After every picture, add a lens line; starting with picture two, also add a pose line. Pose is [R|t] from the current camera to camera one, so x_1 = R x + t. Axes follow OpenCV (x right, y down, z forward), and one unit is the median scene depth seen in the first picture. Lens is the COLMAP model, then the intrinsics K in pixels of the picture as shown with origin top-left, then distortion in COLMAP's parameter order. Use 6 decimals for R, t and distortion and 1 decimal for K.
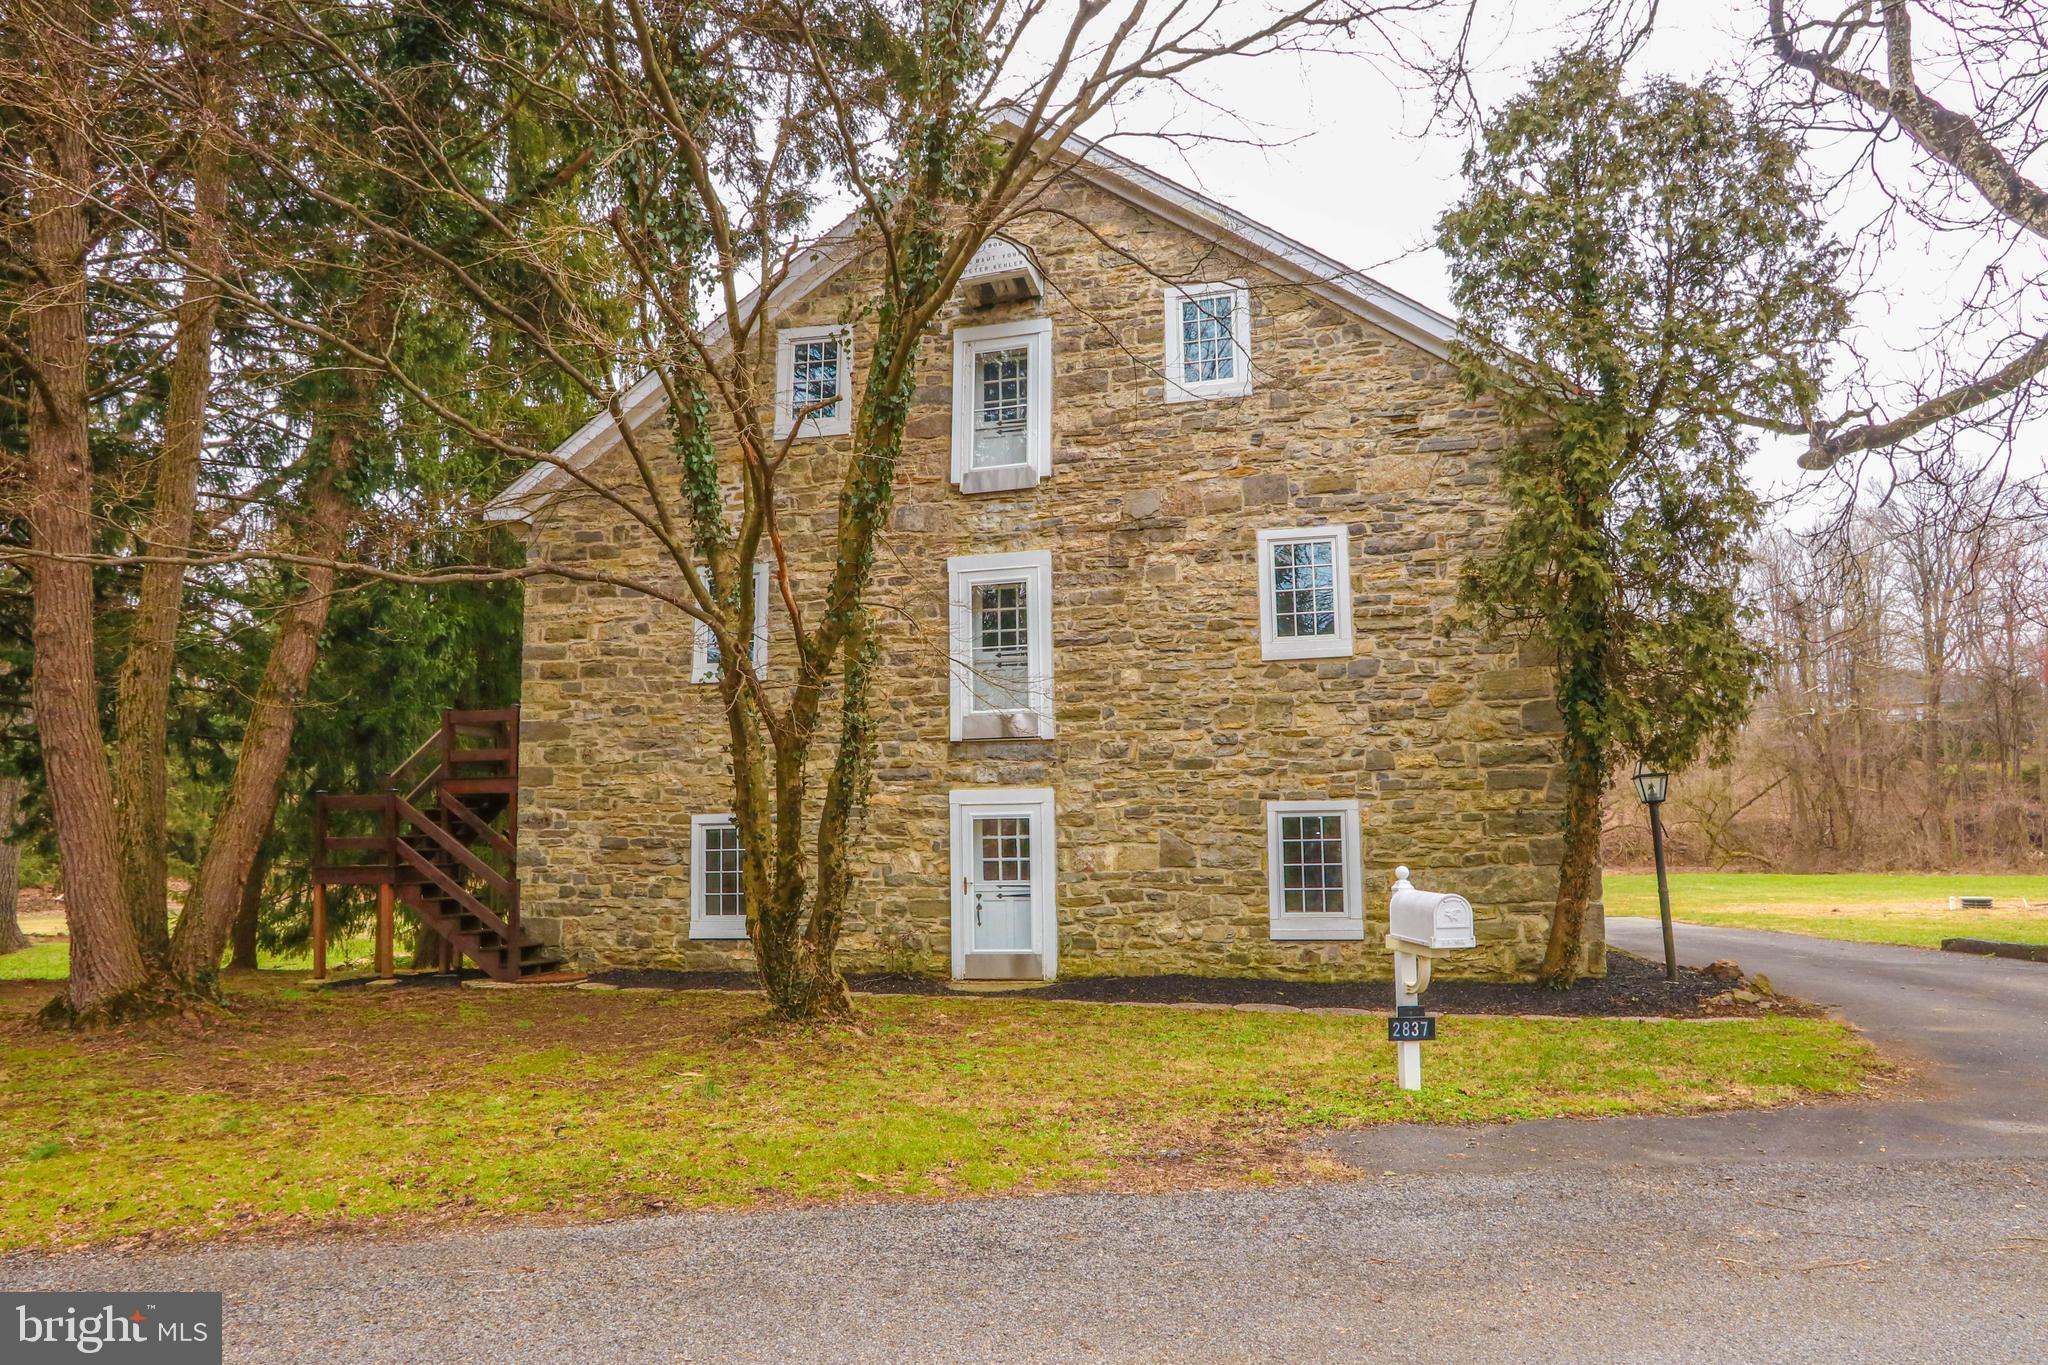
lens RADIAL K [[1197.7, 0, 1021.1], [0, 1197.7, 663.1], [0, 0, 1]] dist [-0.014472, 0.003593]
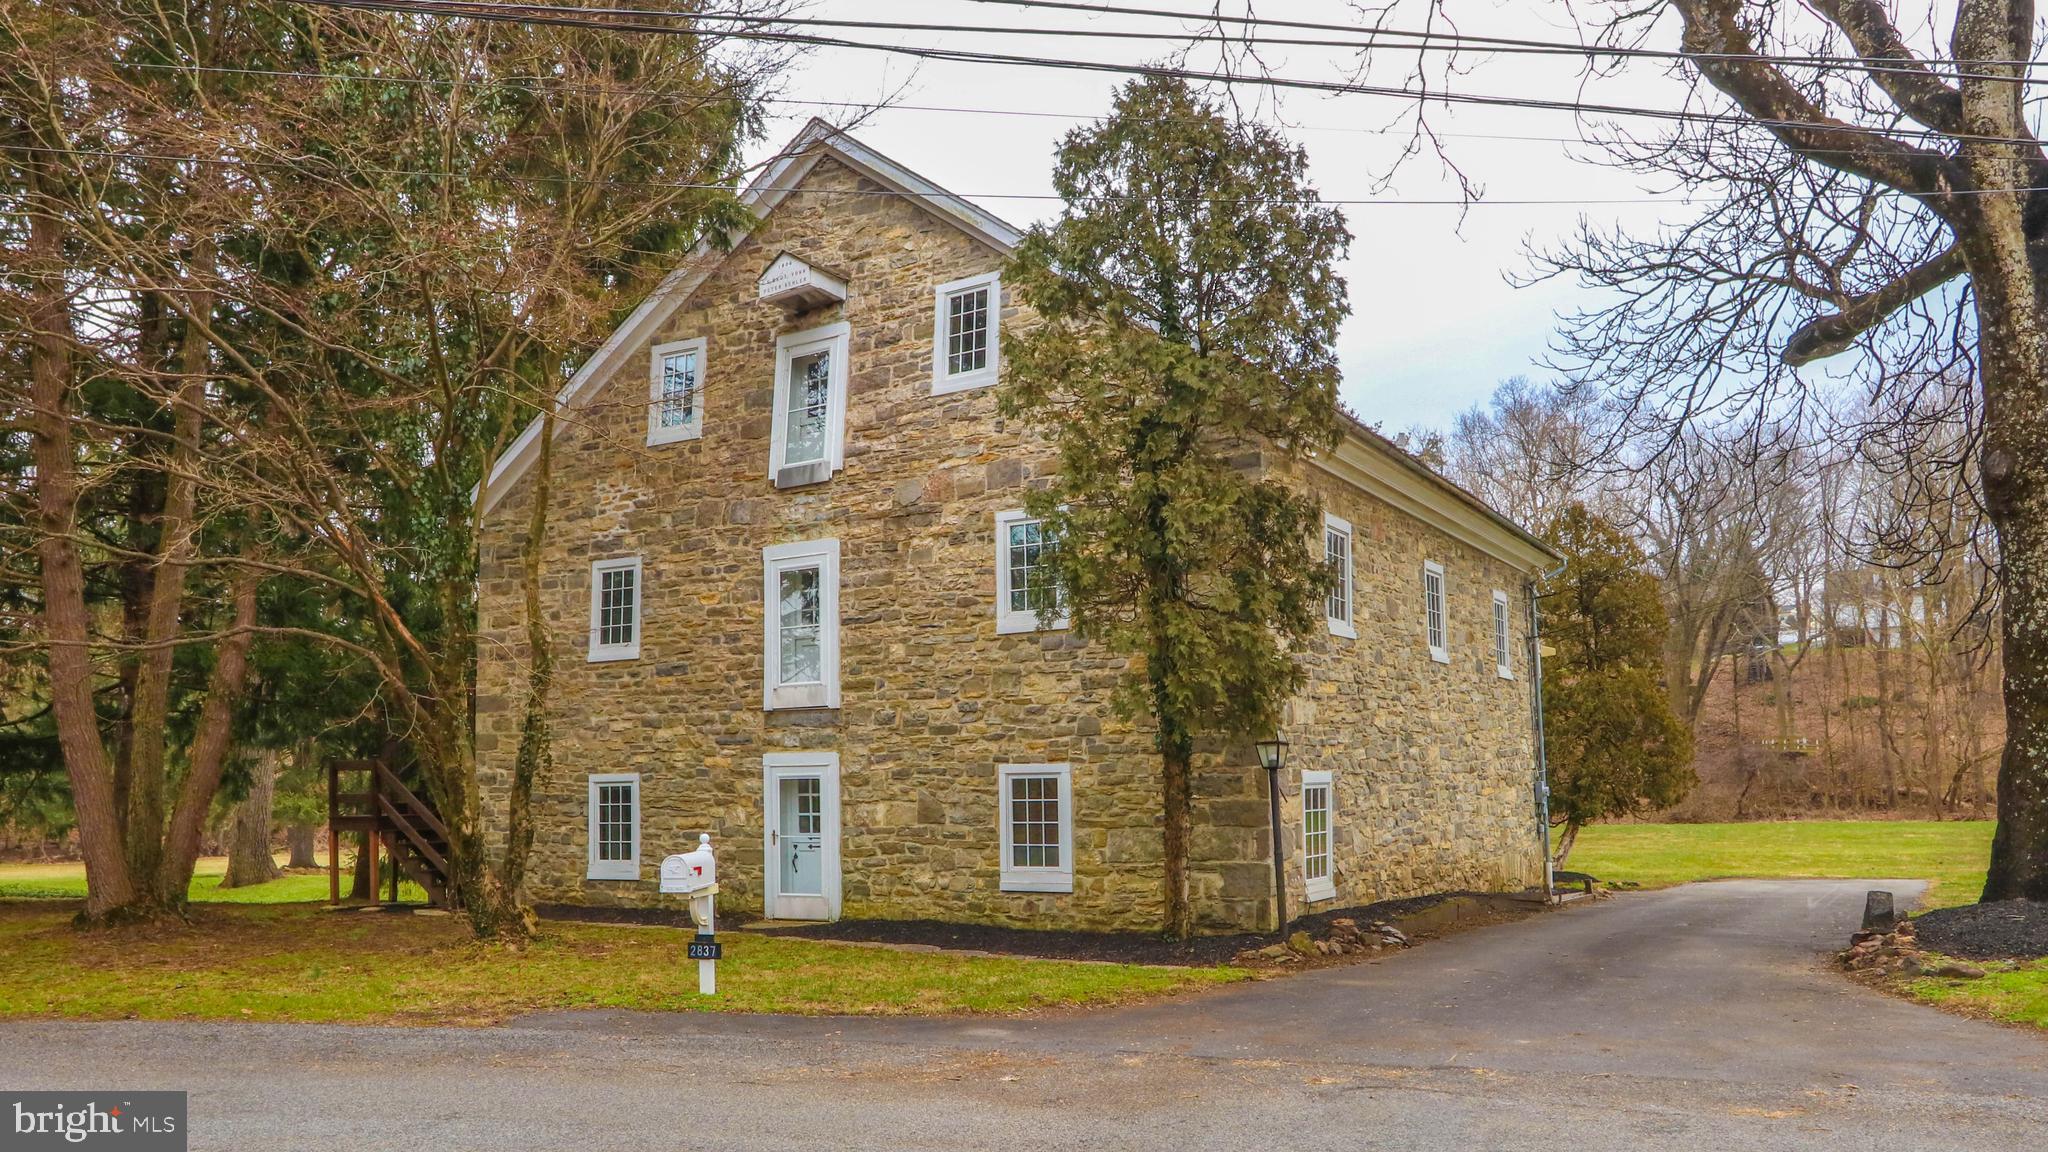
lens RADIAL K [[1492.4, 0, 1030.2], [0, 1492.4, 582.1], [0, 0, 1]] dist [-0.002726, -0.002462]
pose [[0.948260, -0.041880, -0.314722, 0.637757], [0.049267, 0.998665, 0.015550, -0.066919], [0.313651, -0.030251, 0.949056, -0.264497]]
